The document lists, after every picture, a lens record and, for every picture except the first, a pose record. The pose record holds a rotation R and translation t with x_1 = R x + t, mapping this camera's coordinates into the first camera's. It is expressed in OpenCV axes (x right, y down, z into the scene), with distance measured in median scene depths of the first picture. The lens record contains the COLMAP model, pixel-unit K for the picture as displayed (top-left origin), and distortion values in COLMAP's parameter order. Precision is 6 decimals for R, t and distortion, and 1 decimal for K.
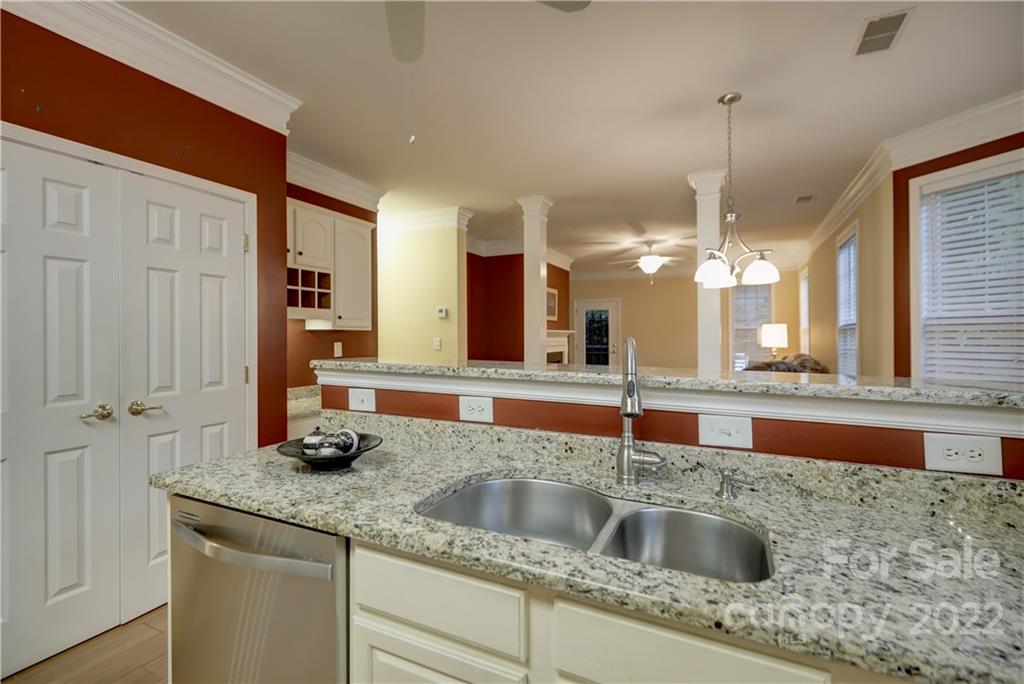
lens RADIAL K [[468.2, 0, 501.2], [0, 468.2, 328.0], [0, 0, 1]] dist [0.001303, 0.000058]
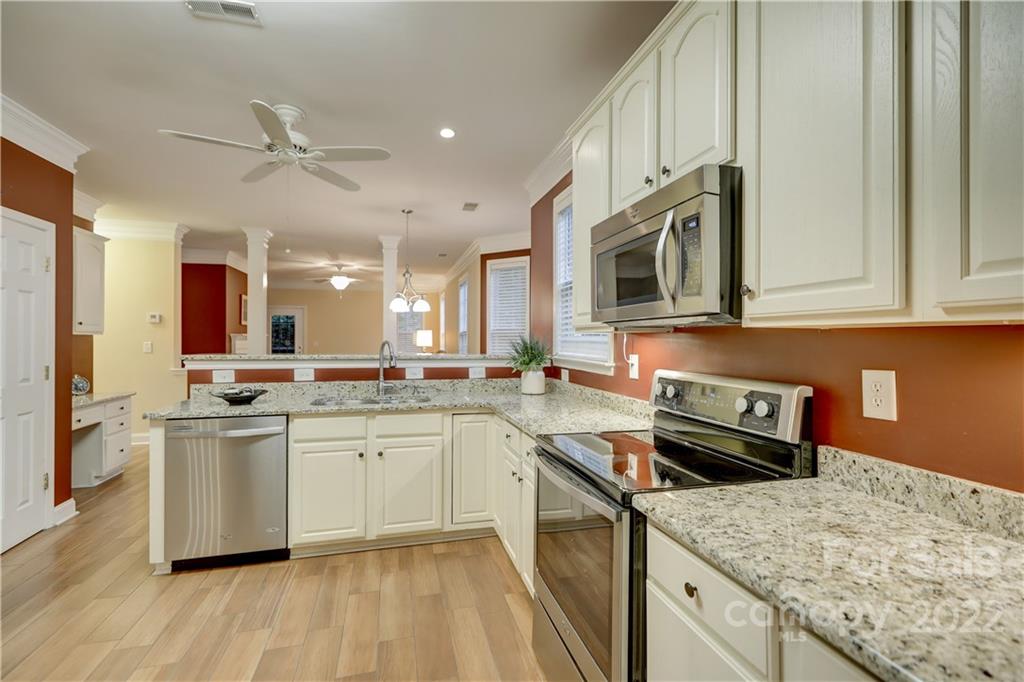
lens RADIAL K [[458.6, 0, 512.9], [0, 458.6, 334.3], [0, 0, 1]] dist [0.001637, 0.000513]
pose [[0.750153, 0.003174, 0.661256, -0.338407], [-0.008292, 0.999955, 0.004606, -0.012072], [-0.661212, -0.008938, 0.750146, -0.546062]]
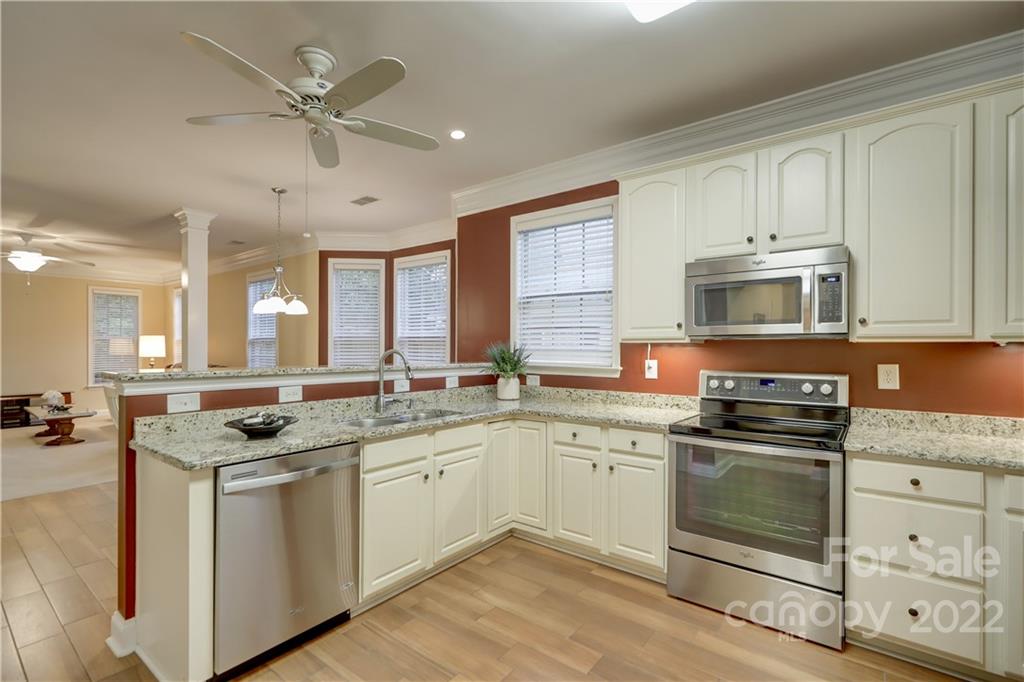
lens RADIAL K [[462.5, 0, 513.7], [0, 462.5, 344.7], [0, 0, 1]] dist [-0.000049, 0.000326]
pose [[0.199452, 0.001338, 0.979907, -0.702777], [-0.016616, 0.999860, 0.002017, -0.006611], [-0.979767, -0.016684, 0.199446, -0.033580]]
